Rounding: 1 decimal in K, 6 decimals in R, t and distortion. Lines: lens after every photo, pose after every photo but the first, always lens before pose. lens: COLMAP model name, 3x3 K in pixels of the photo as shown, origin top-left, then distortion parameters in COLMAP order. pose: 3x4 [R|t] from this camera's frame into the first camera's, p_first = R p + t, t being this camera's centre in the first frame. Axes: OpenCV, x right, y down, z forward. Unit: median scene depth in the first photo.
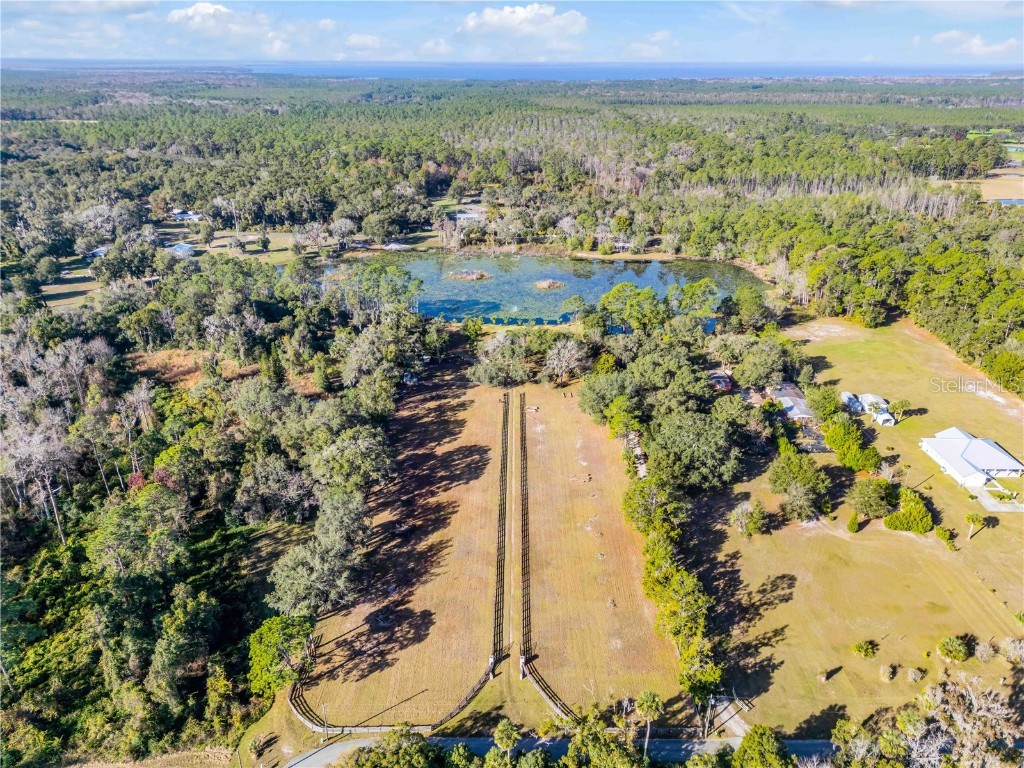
lens RADIAL K [[713.3, 0, 512.0], [0, 713.3, 384.0], [0, 0, 1]] dist [0.089438, -0.096895]
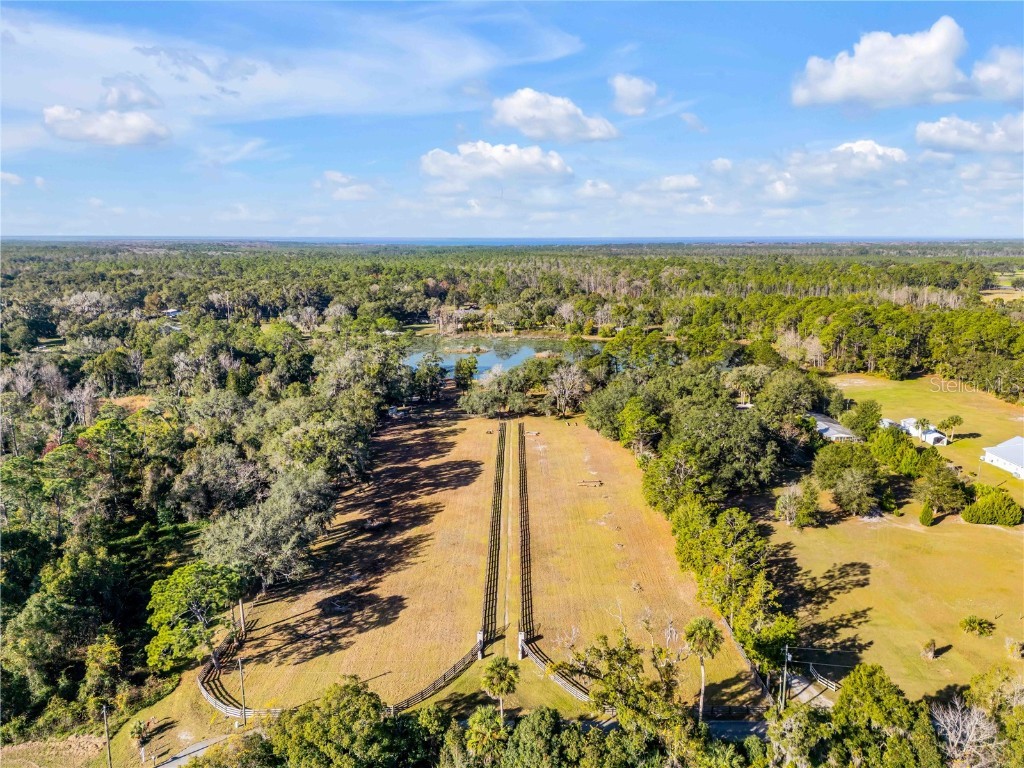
lens RADIAL K [[713.3, 0, 512.0], [0, 713.3, 384.0], [0, 0, 1]] dist [0.089438, -0.096895]
pose [[0.999996, -0.002353, 0.001584, 0.003096], [0.002641, 0.976237, -0.216690, 0.213293], [-0.001037, 0.216693, 0.976239, 0.161197]]
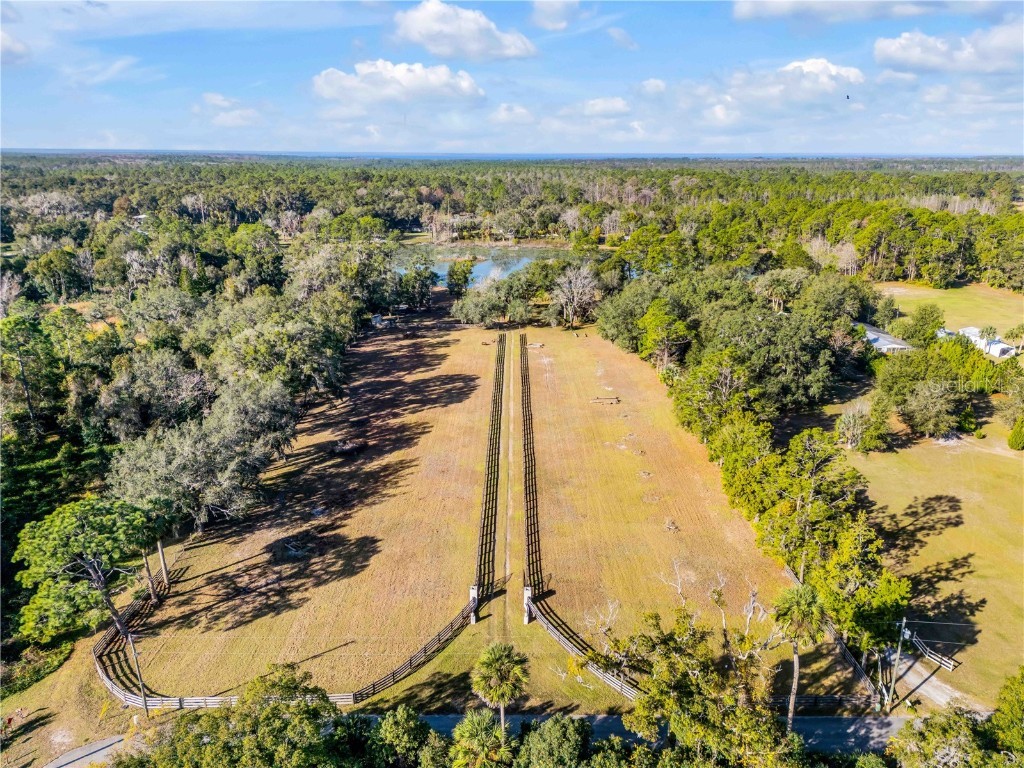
lens RADIAL K [[713.3, 0, 512.0], [0, 713.3, 384.0], [0, 0, 1]] dist [0.089438, -0.096895]
pose [[0.999990, 0.001197, 0.004323, -0.000265], [-0.000713, 0.993912, -0.110170, 0.207187], [-0.004428, 0.110166, 0.993903, 0.310472]]
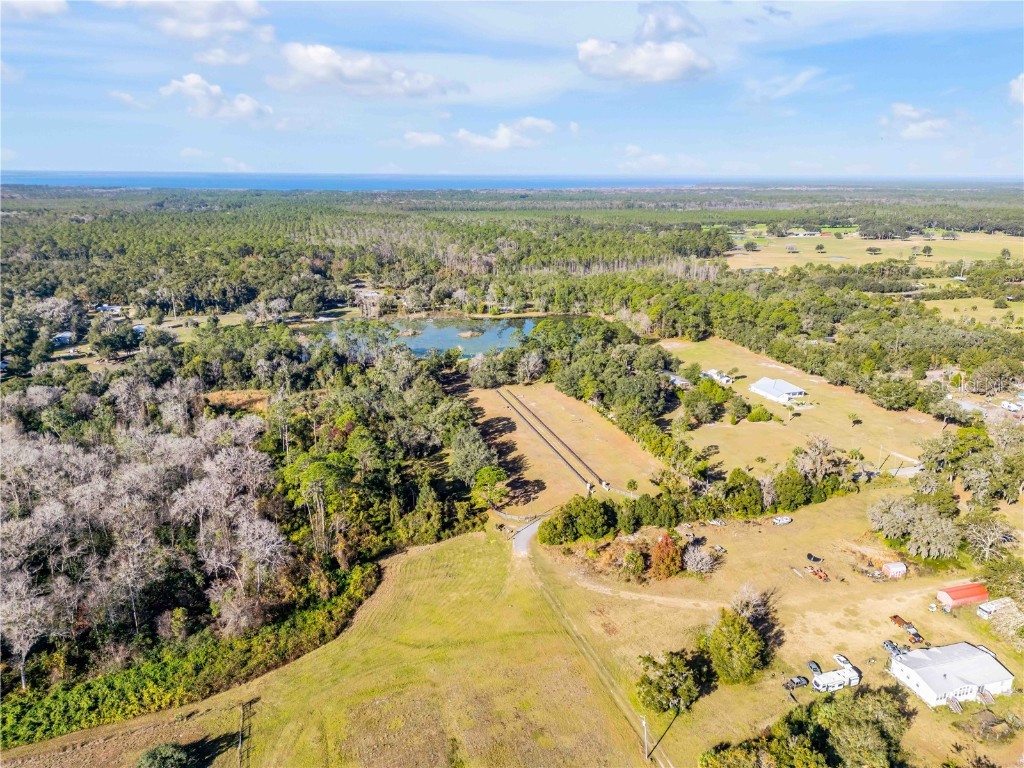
lens RADIAL K [[710.6, 0, 508.7], [0, 710.6, 384.8], [0, 0, 1]] dist [0.100721, -0.103274]
pose [[0.954862, -0.084381, 0.284813, -0.534625], [0.121620, 0.985813, -0.115678, 0.231876], [-0.271011, 0.145096, 0.951578, -0.530006]]
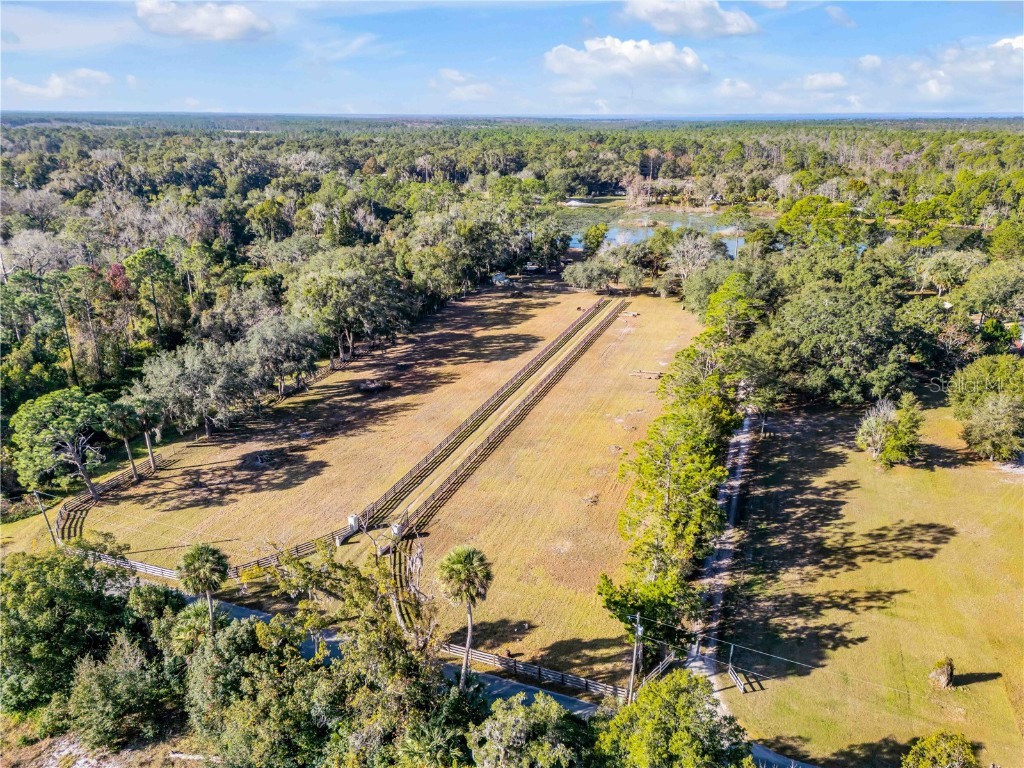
lens RADIAL K [[713.3, 0, 512.0], [0, 713.3, 384.0], [0, 0, 1]] dist [0.089438, -0.096895]
pose [[0.936129, 0.122990, -0.329447, 0.217490], [-0.143517, 0.988894, -0.038627, 0.198466], [0.321038, 0.083441, 0.943384, 0.331525]]
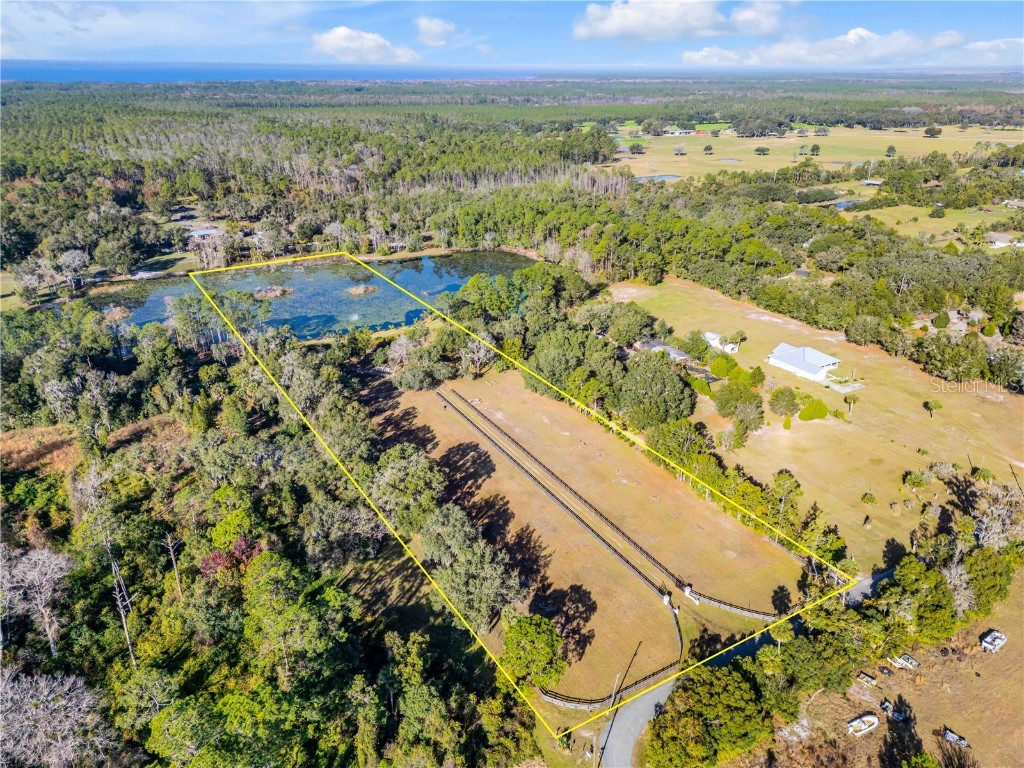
lens RADIAL K [[710.6, 0, 508.7], [0, 710.6, 384.8], [0, 0, 1]] dist [0.100721, -0.103274]
pose [[0.866850, -0.203713, 0.455051, -0.508143], [0.204273, 0.977709, 0.048562, -0.036738], [-0.454800, 0.050858, 0.889140, 0.072800]]
